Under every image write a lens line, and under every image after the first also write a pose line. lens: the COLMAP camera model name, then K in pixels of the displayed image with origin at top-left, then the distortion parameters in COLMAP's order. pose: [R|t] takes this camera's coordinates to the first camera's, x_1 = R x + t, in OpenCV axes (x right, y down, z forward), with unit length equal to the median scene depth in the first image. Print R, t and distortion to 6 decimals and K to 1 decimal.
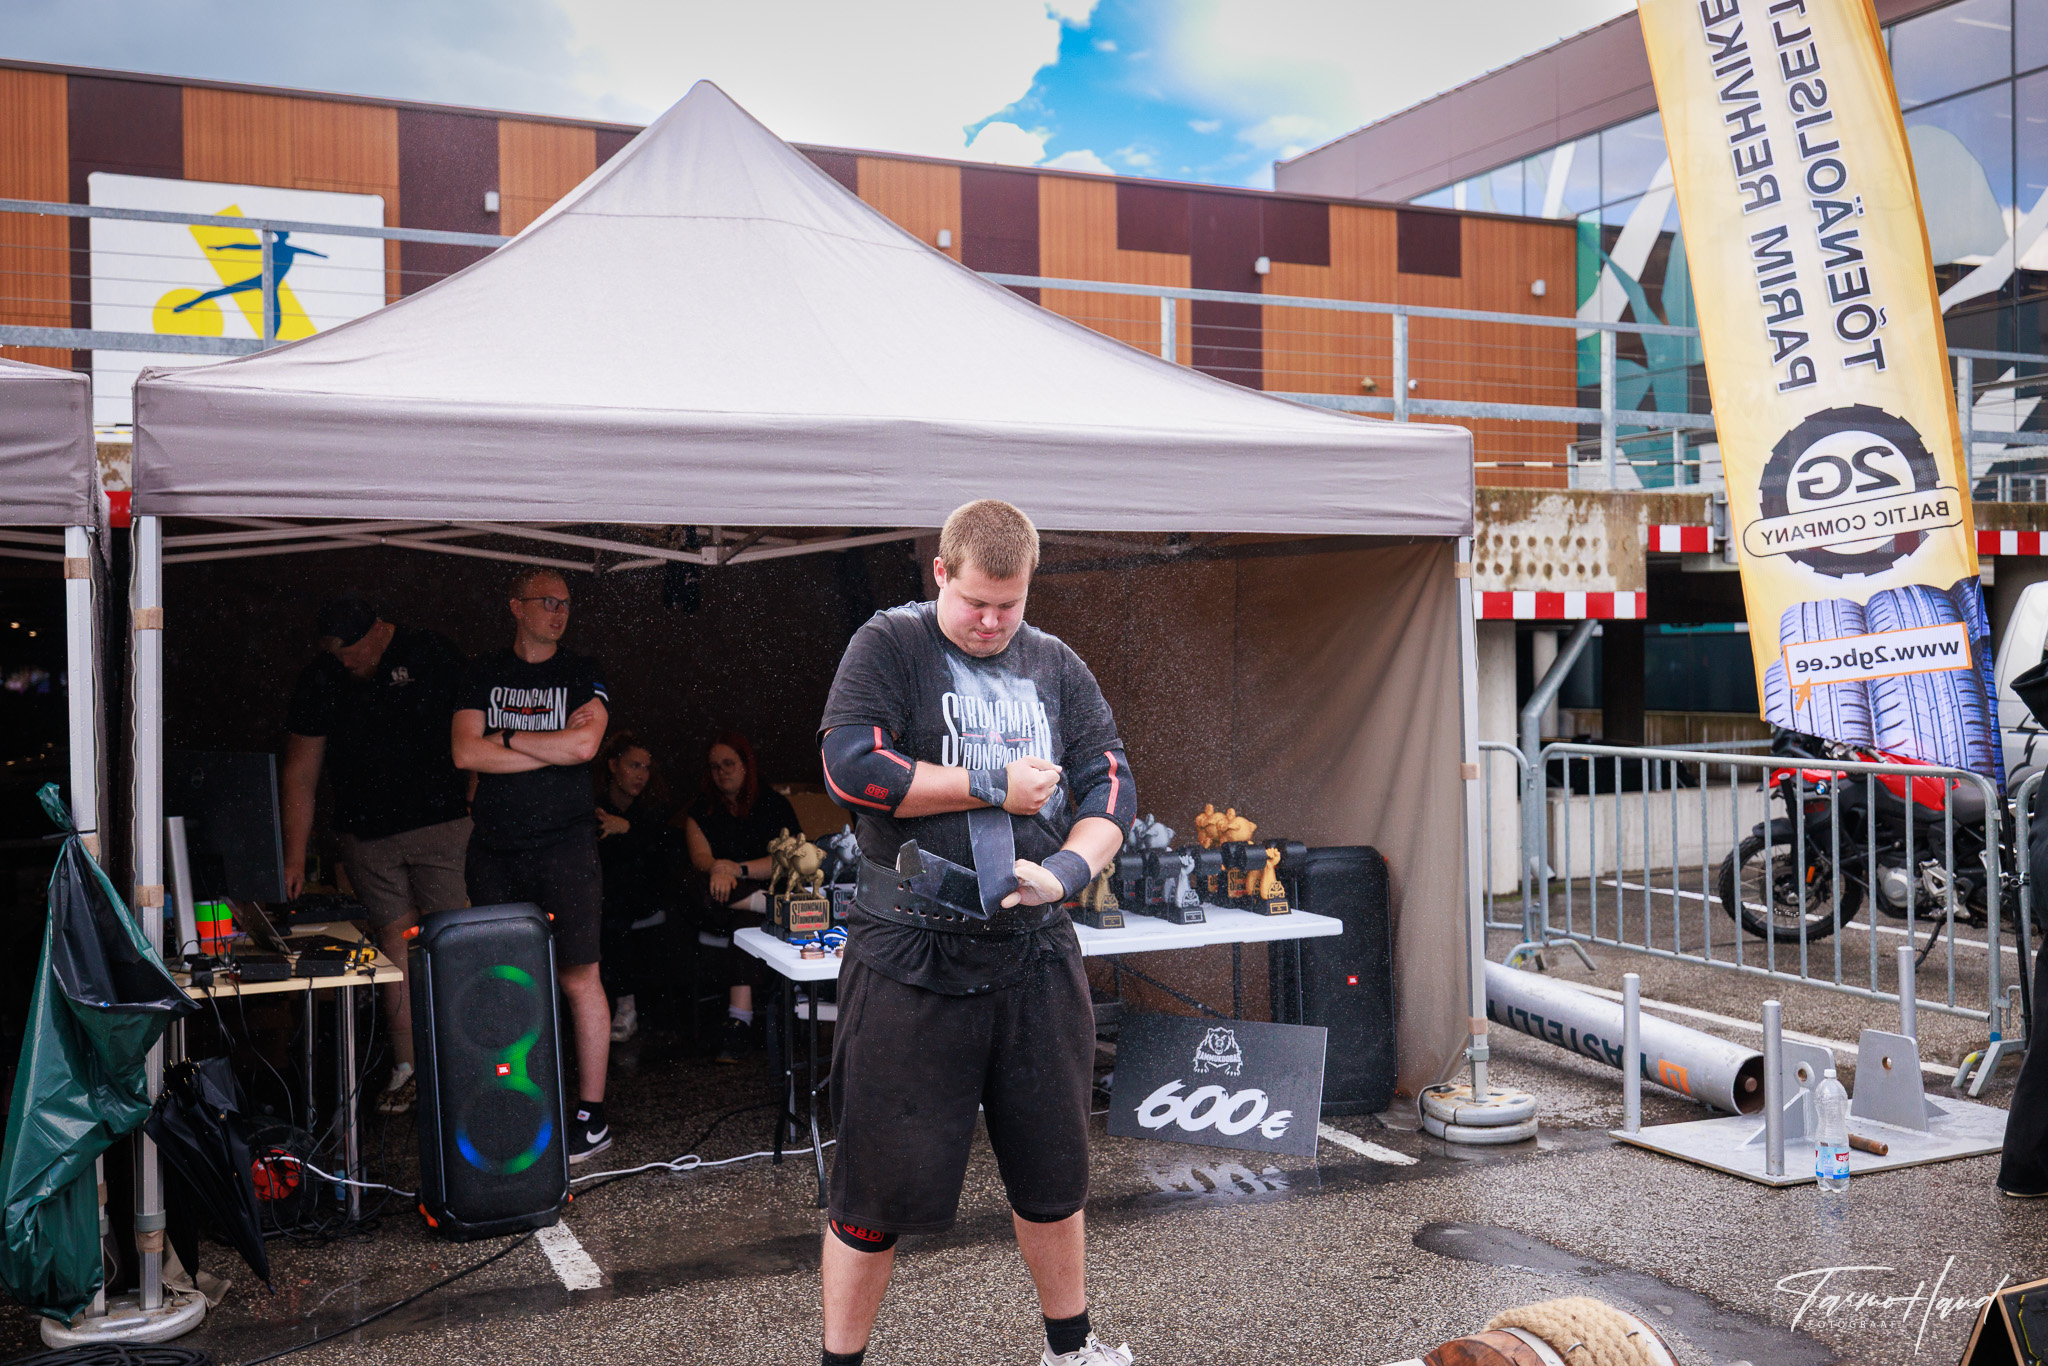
lens RADIAL K [[1962.4, 0, 1011.8], [0, 1962.4, 673.1], [0, 0, 1]] dist [0.002082, 0.000000]
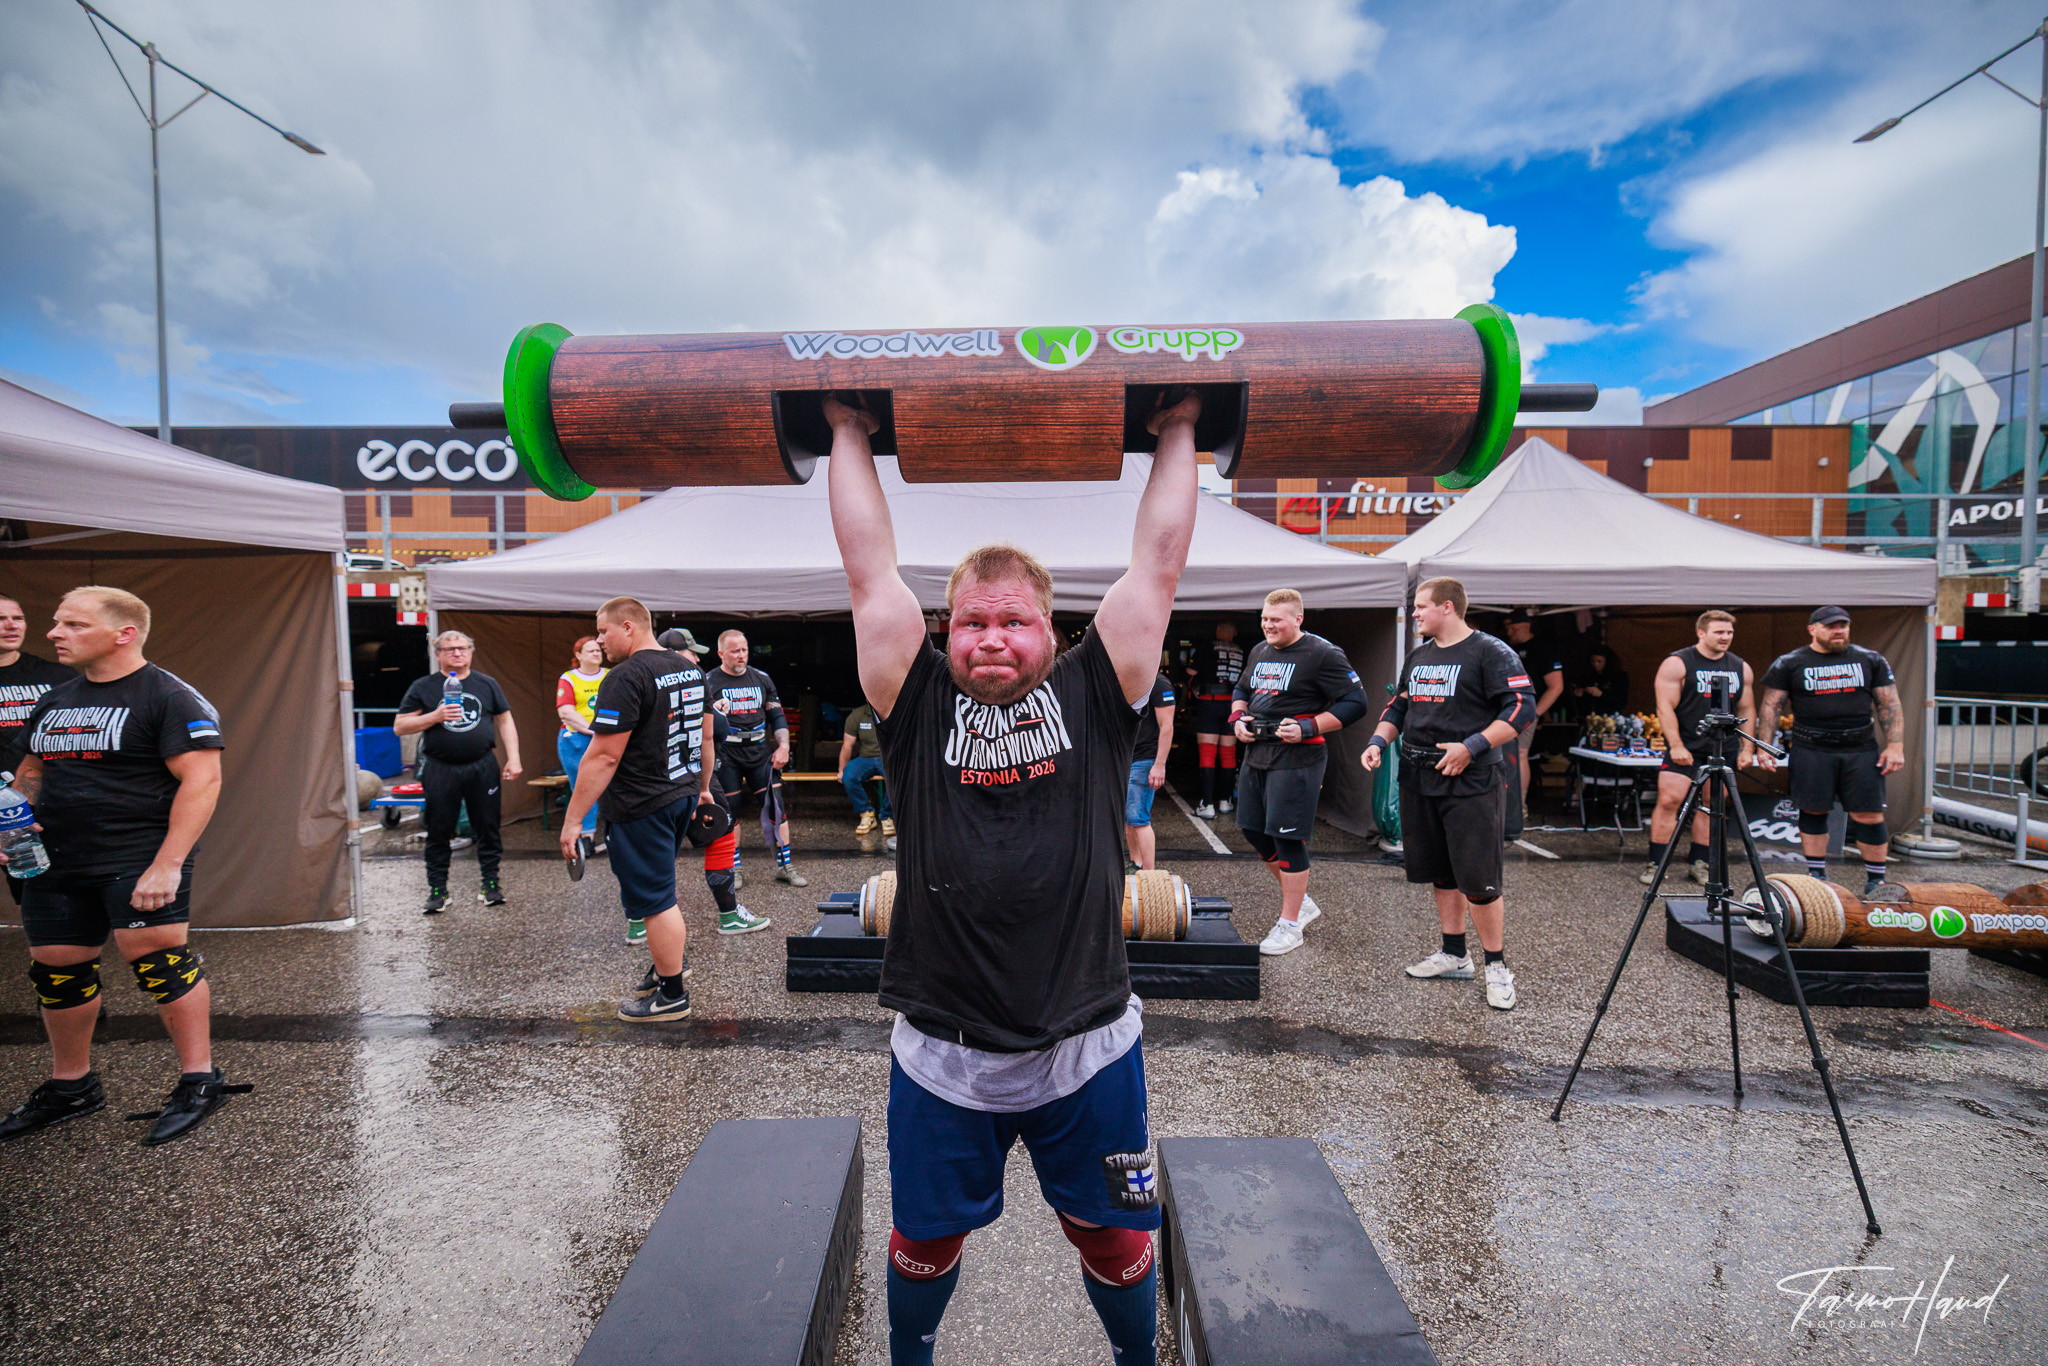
lens RADIAL K [[850.9, 0, 1017.1], [0, 850.9, 675.3], [0, 0, 1]] dist [-0.001703, 0.000781]
pose [[0.895961, 0.032071, -0.442974, -0.306799], [-0.021663, 0.999358, 0.028538, 0.010289], [0.443604, -0.015973, 0.896080, -0.423747]]
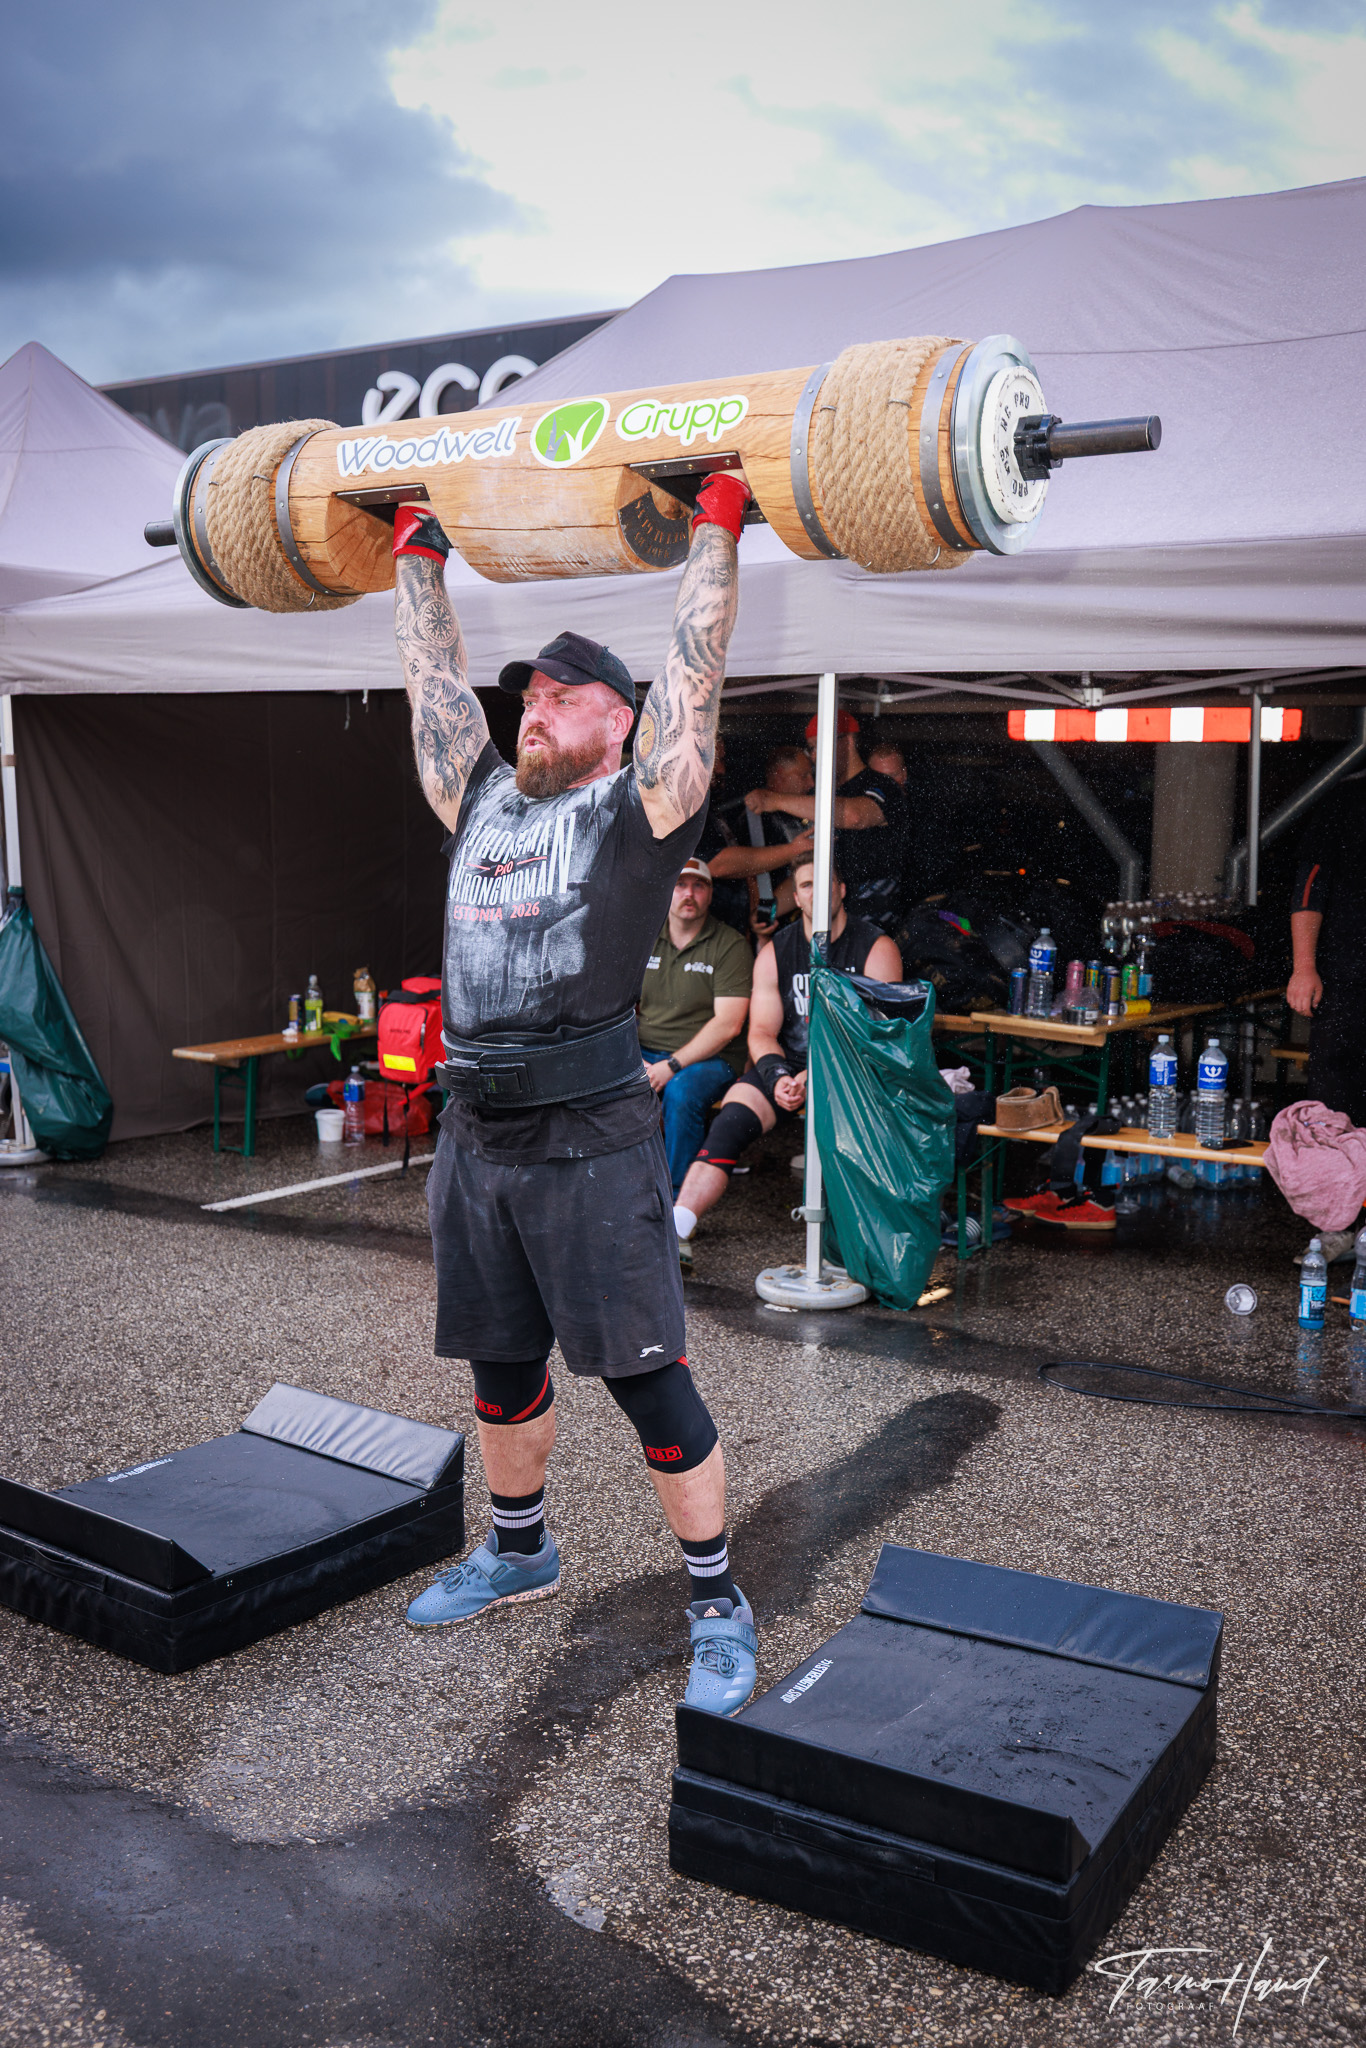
lens RADIAL K [[1962.4, 0, 676.8], [0, 1962.4, 1042.4], [0, 0, 1]] dist [0.002082, 0.000000]
pose [[0.516175, 0.137352, -0.845398, -0.133045], [-0.028939, 0.989291, 0.143061, 0.001221], [0.855994, -0.049379, 0.514622, -0.066265]]
